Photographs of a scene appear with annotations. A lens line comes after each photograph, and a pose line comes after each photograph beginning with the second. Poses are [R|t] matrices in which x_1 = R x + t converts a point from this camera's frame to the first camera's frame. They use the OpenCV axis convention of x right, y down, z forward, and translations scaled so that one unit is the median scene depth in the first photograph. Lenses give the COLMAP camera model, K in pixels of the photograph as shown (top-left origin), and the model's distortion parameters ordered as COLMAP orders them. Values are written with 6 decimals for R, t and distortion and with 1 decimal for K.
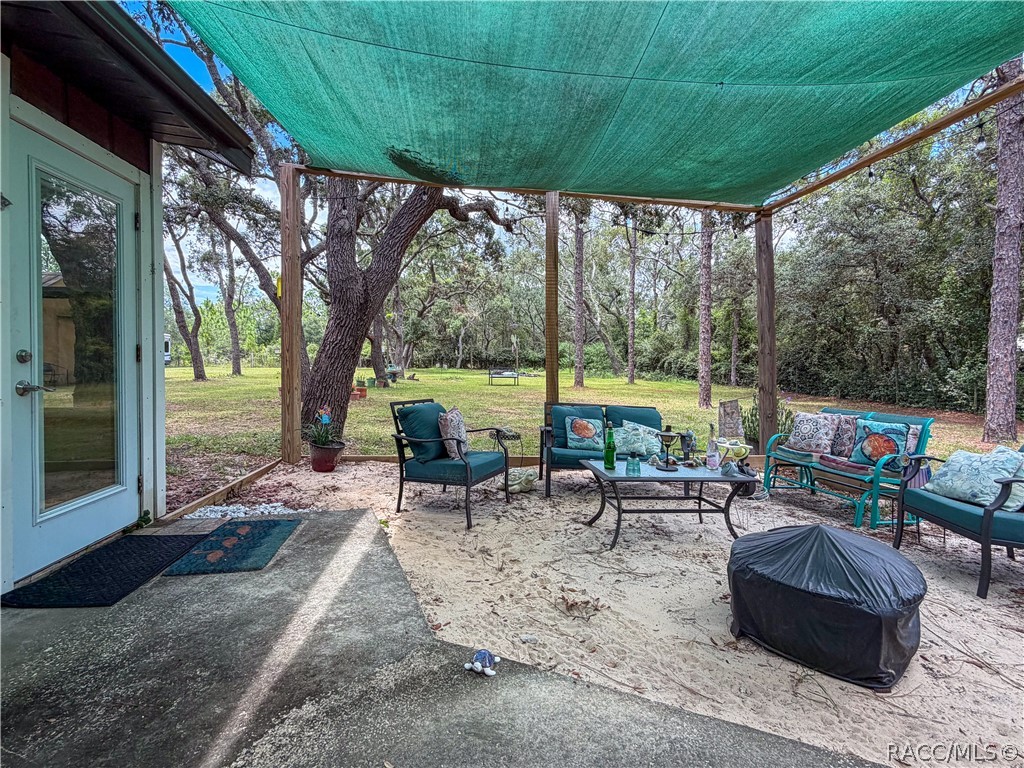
lens RADIAL K [[474.1, 0, 512.9], [0, 474.1, 379.0], [0, 0, 1]] dist [0.002835, 0.000229]
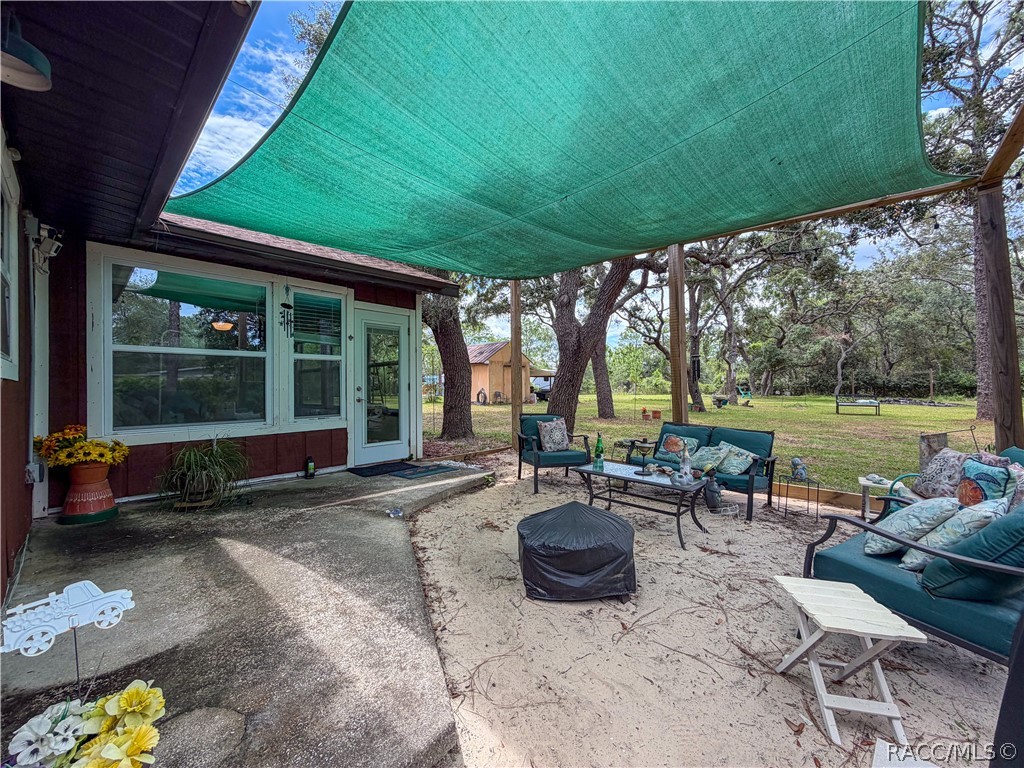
lens RADIAL K [[413.2, 0, 512.4], [0, 413.2, 385.7], [0, 0, 1]] dist [0.004133, 0.000253]
pose [[0.656055, -0.016323, -0.754536, 0.987218], [-0.019250, 0.999079, -0.038351, 0.009143], [0.754467, 0.039686, 0.655137, 0.023779]]
